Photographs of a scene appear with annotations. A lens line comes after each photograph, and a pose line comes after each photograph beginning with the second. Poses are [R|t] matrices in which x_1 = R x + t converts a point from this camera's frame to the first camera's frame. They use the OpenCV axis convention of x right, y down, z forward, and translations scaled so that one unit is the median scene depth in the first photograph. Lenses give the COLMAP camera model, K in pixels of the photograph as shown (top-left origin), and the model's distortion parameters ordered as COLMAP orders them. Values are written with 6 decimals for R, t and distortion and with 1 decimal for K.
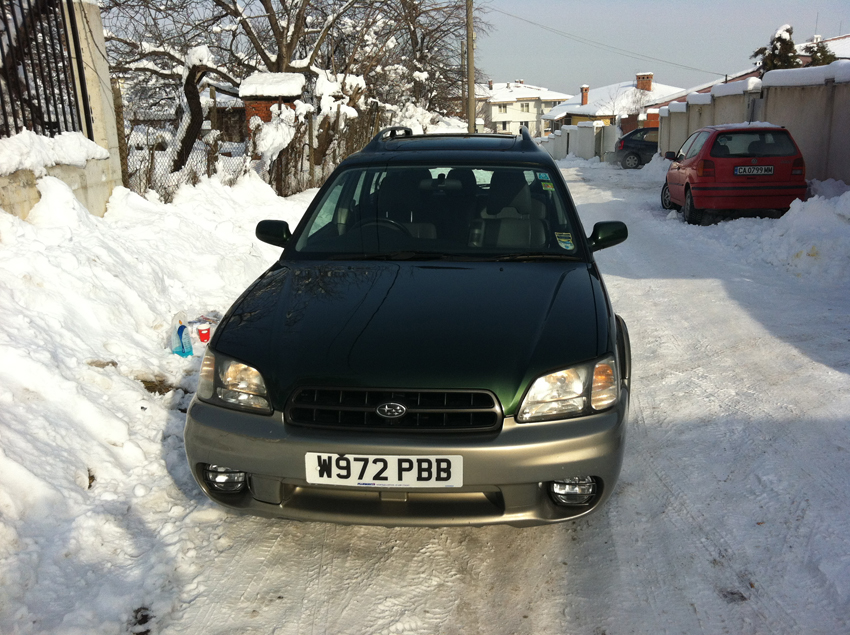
lens RADIAL K [[733.5, 0, 399.4], [0, 733.5, 317.1], [0, 0, 1]] dist [0.033732, -0.004499]
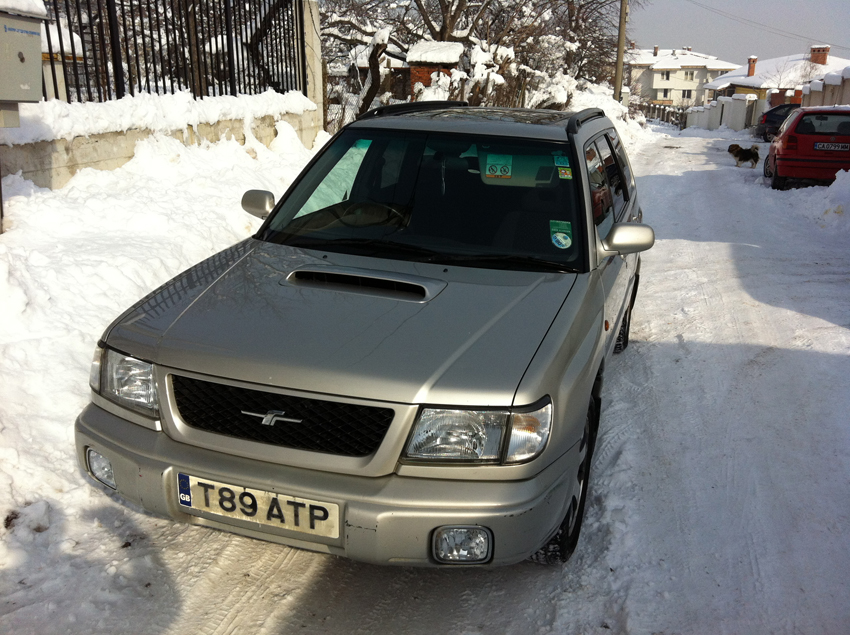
lens RADIAL K [[722.8, 0, 425.2], [0, 722.8, 278.0], [0, 0, 1]] dist [-0.002644, 0.003072]
pose [[0.983743, 0.084680, -0.158361, 0.021307], [-0.083823, 0.996407, 0.012095, 0.025136], [0.158817, 0.001376, 0.987307, -0.117925]]
